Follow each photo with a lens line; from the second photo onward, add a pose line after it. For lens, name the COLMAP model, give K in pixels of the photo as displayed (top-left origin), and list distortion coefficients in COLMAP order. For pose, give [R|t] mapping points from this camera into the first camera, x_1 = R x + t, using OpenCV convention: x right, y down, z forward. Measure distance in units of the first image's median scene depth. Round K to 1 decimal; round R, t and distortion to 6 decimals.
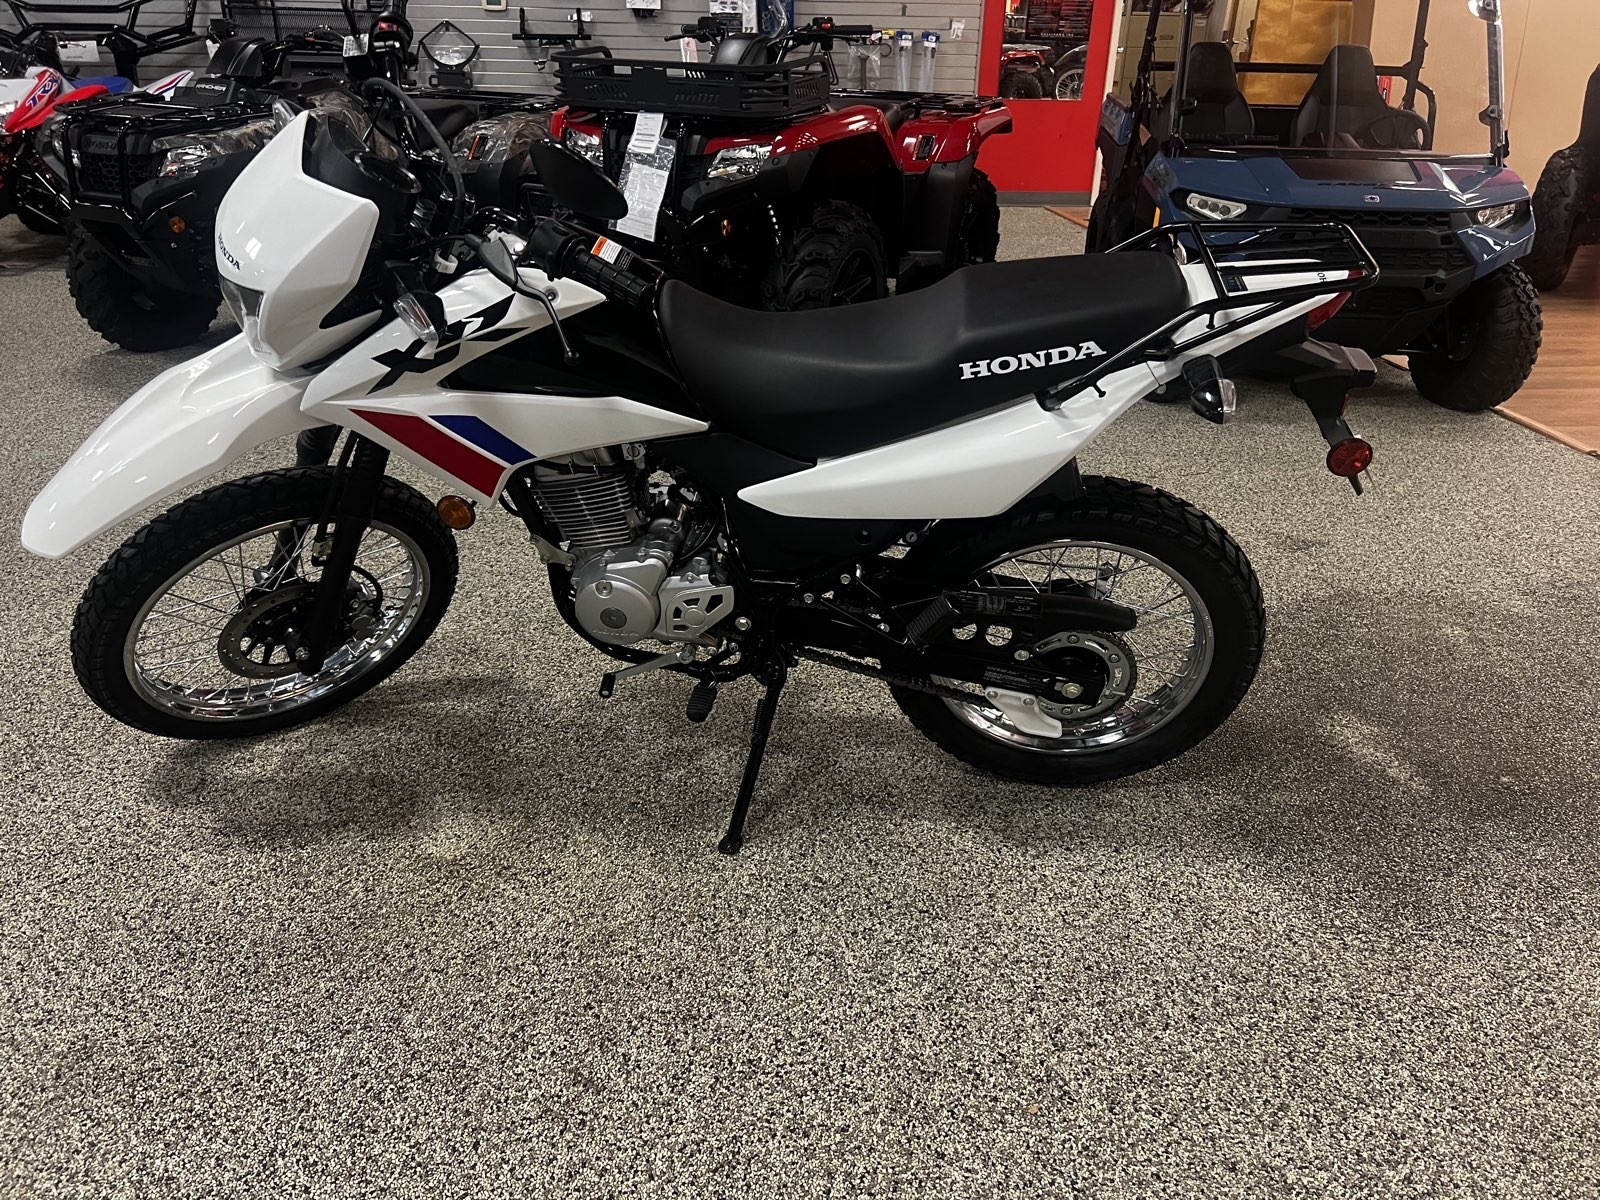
lens RADIAL K [[1209.4, 0, 807.2], [0, 1209.4, 598.0], [0, 0, 1]] dist [0.043464, -0.048575]
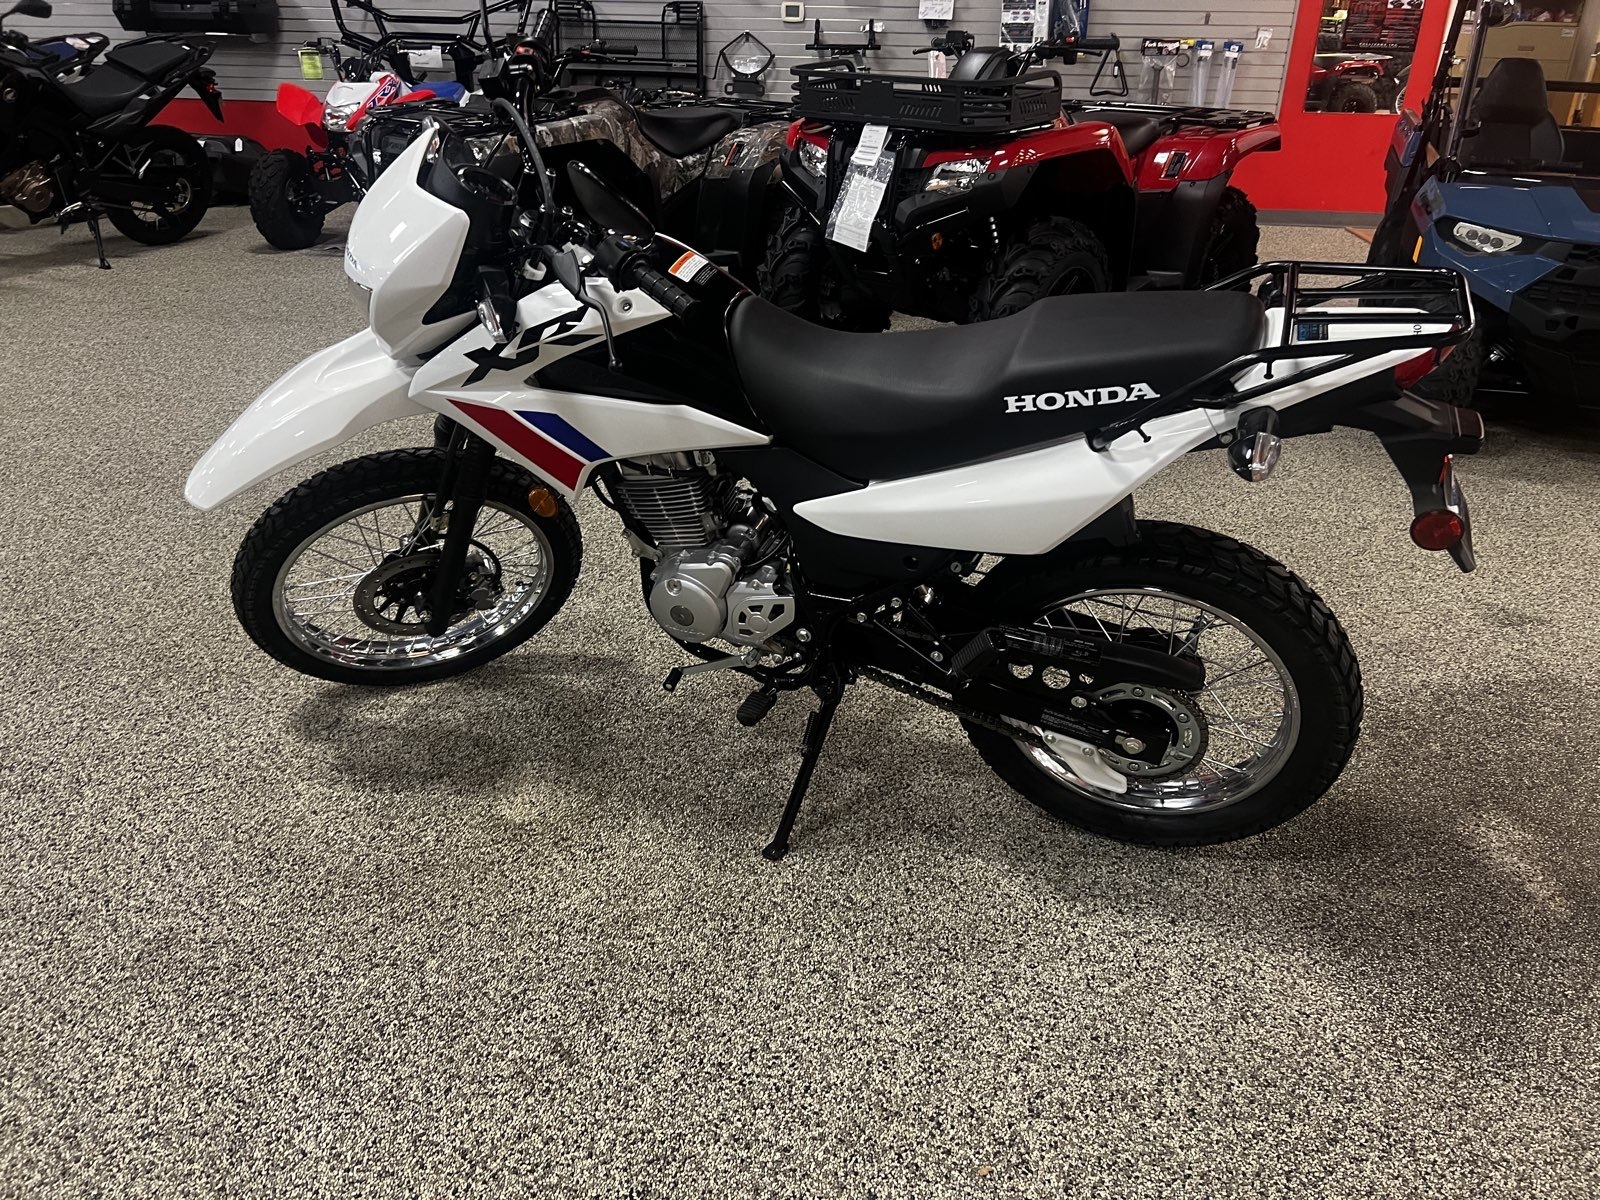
lens RADIAL K [[1209.4, 0, 789.7], [0, 1209.4, 584.7], [0, 0, 1]] dist [0.043464, -0.048575]
pose [[0.967603, 0.105363, -0.229442, 0.167013], [-0.108503, 0.994096, -0.001075, -0.018991], [0.227974, 0.025935, 0.973322, 0.011016]]
